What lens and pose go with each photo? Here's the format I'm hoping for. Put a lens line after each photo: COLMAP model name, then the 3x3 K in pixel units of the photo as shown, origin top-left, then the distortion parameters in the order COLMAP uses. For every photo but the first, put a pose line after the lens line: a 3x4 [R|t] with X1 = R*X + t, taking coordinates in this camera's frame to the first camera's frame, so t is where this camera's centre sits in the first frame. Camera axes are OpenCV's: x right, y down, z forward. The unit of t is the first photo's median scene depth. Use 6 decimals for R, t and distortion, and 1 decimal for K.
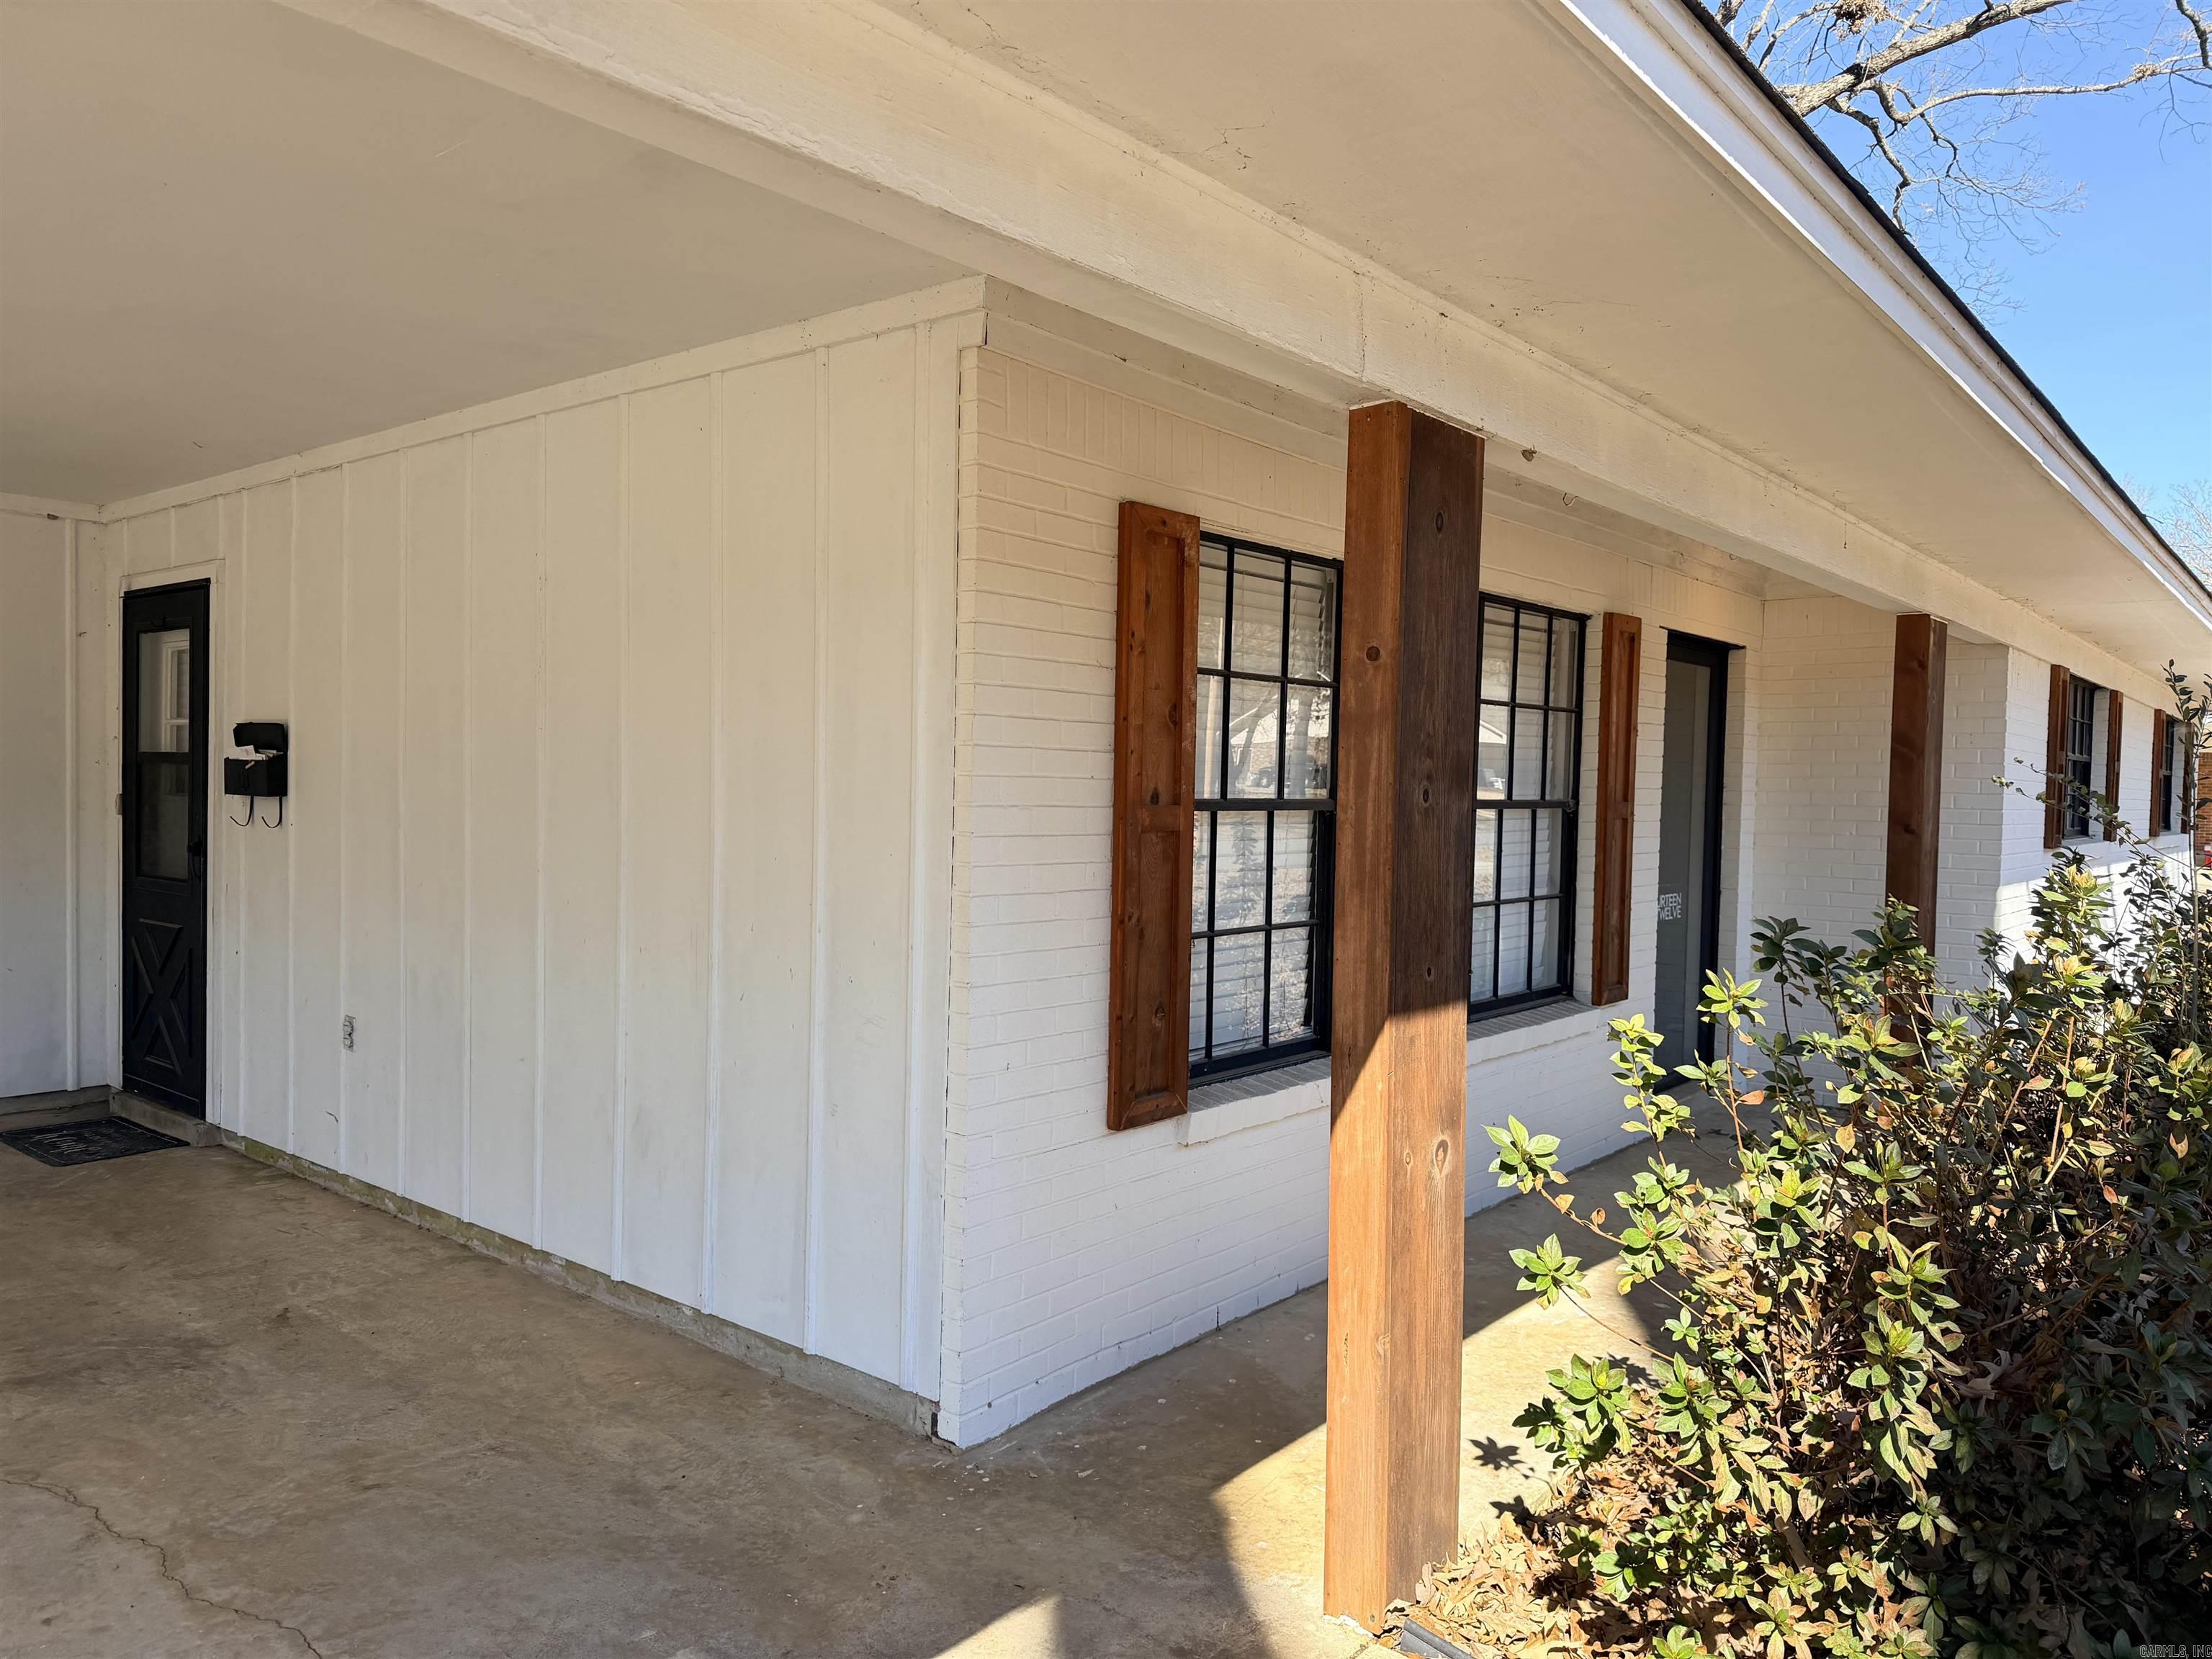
lens RADIAL K [[1539.4, 0, 1106.0], [0, 1539.4, 829.5], [0, 0, 1]] dist [0.074619, -0.119033]
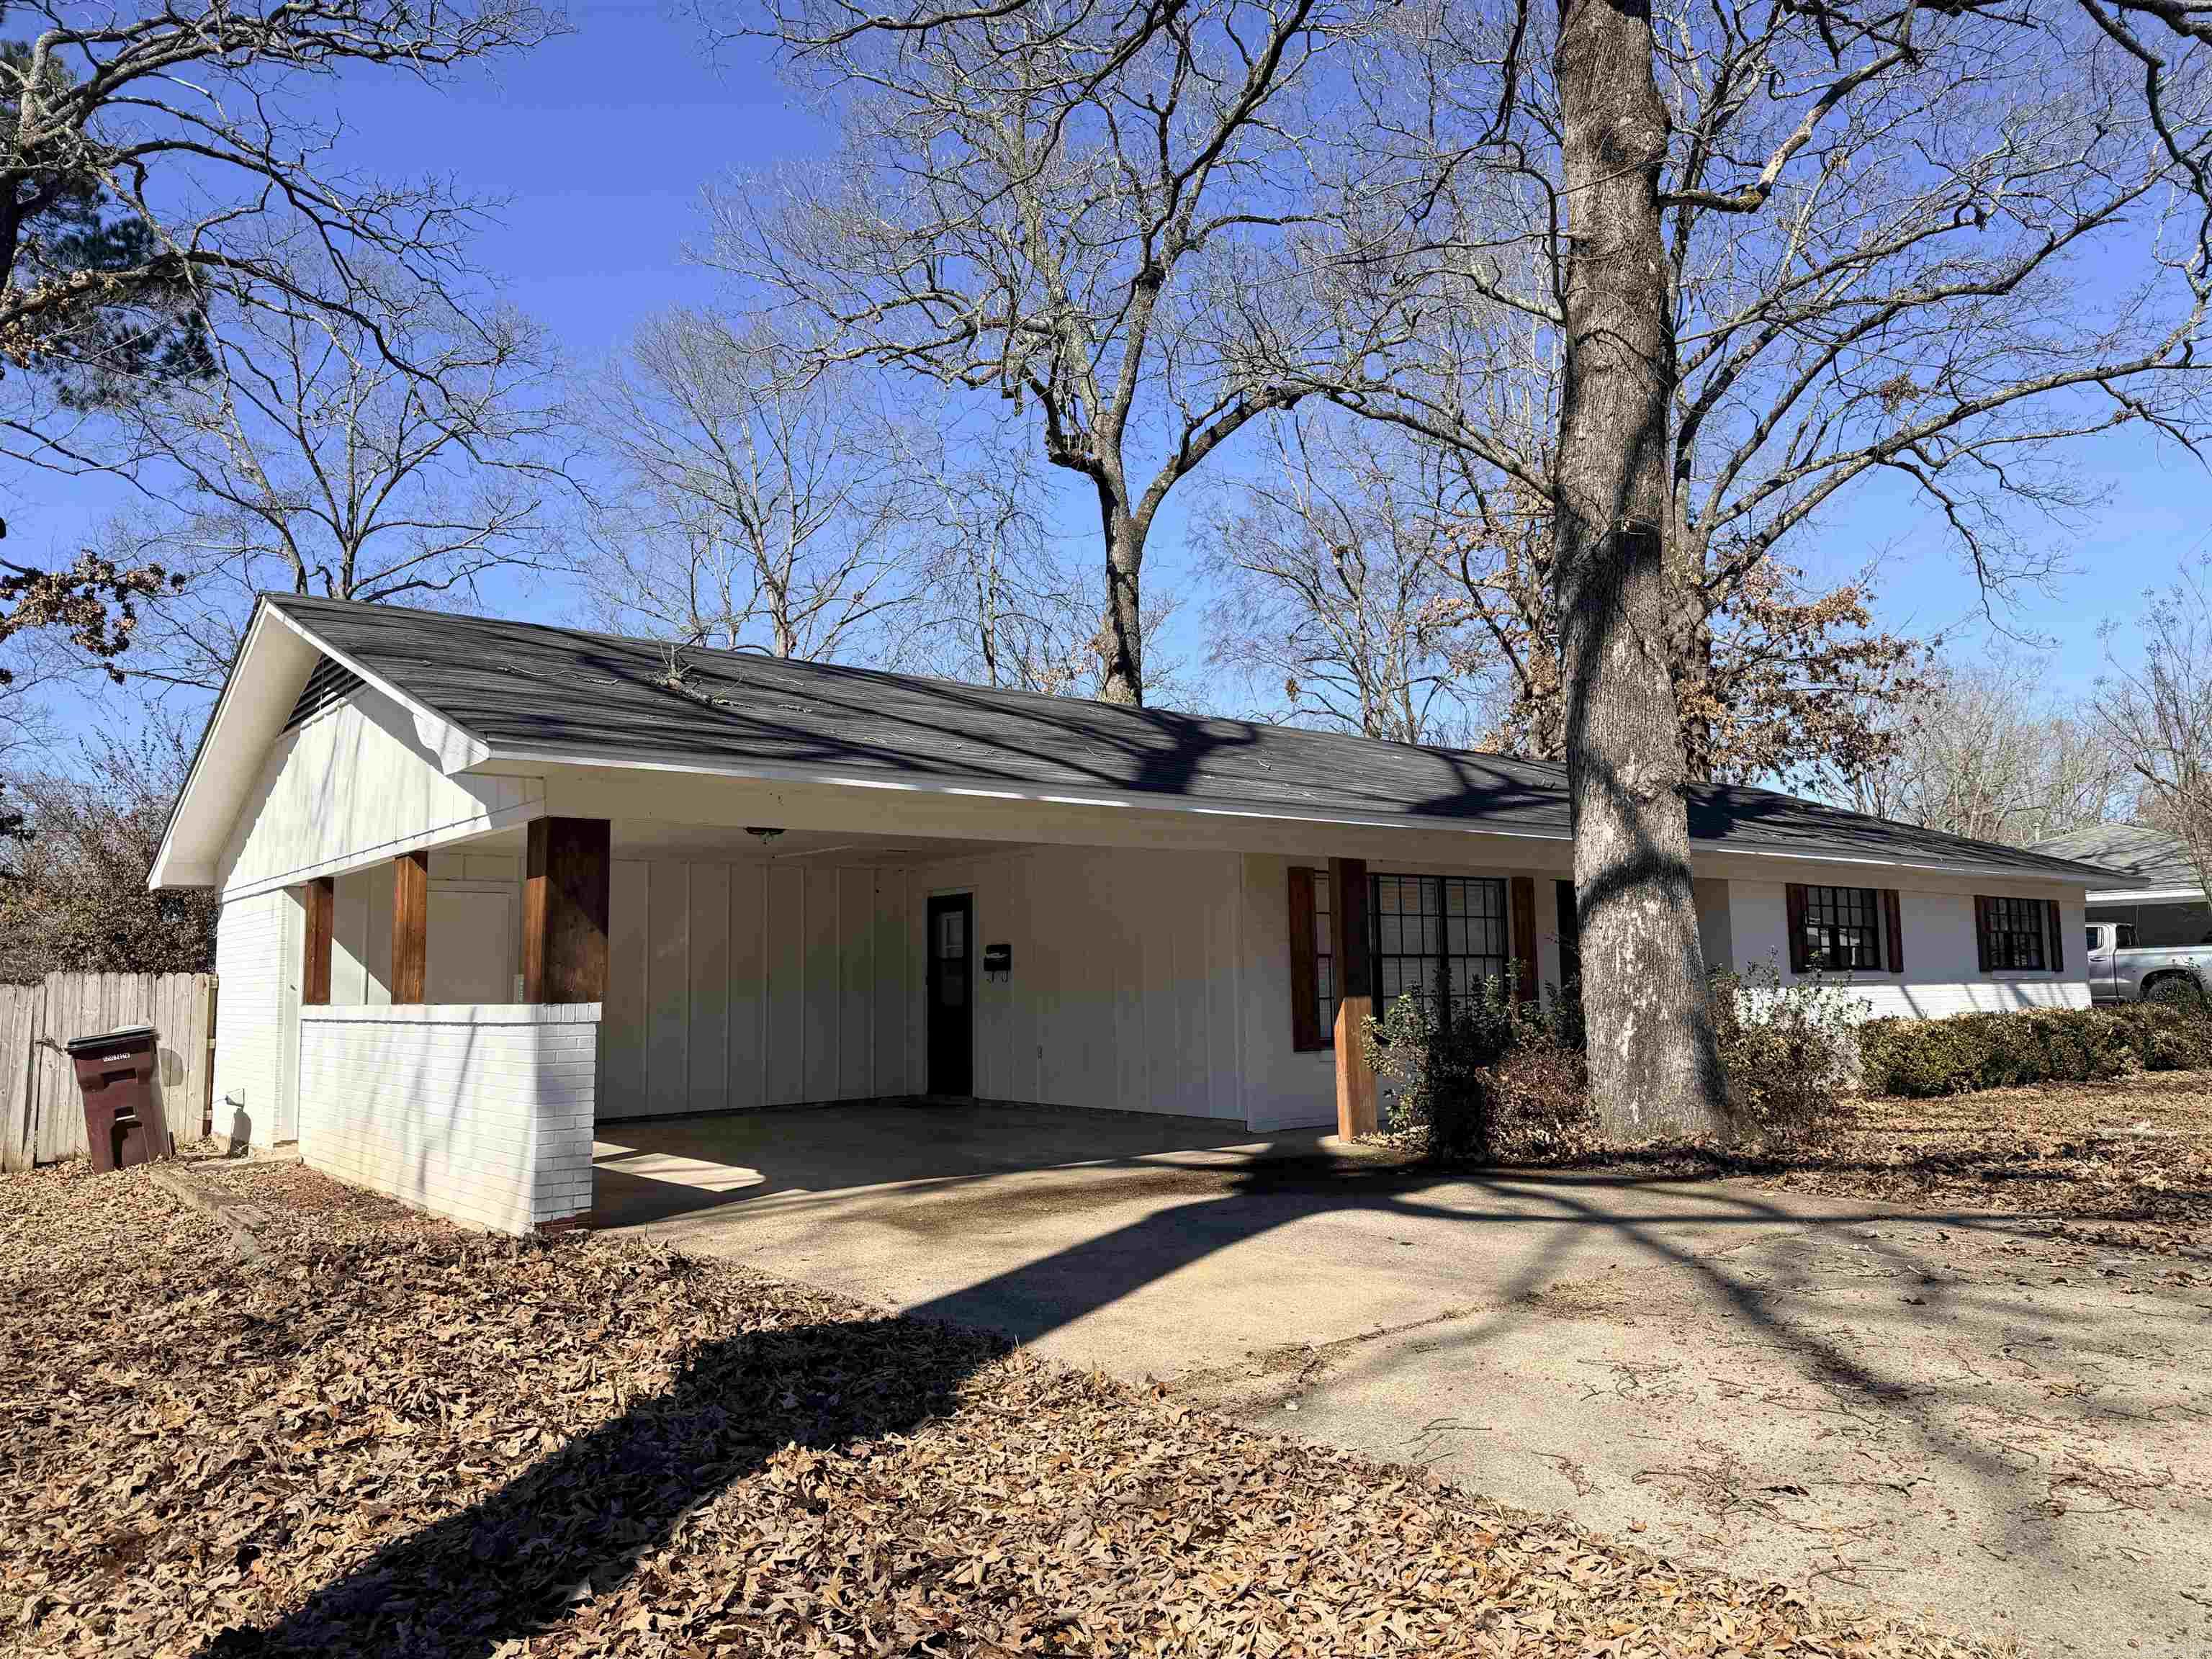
lens RADIAL K [[1539.4, 0, 1106.0], [0, 1539.4, 829.5], [0, 0, 1]] dist [0.074619, -0.119033]
pose [[0.979674, -0.052117, -0.193710, 0.180554], [0.025130, 0.989939, -0.139247, 0.109657], [0.199018, 0.131548, 0.971127, -1.573587]]
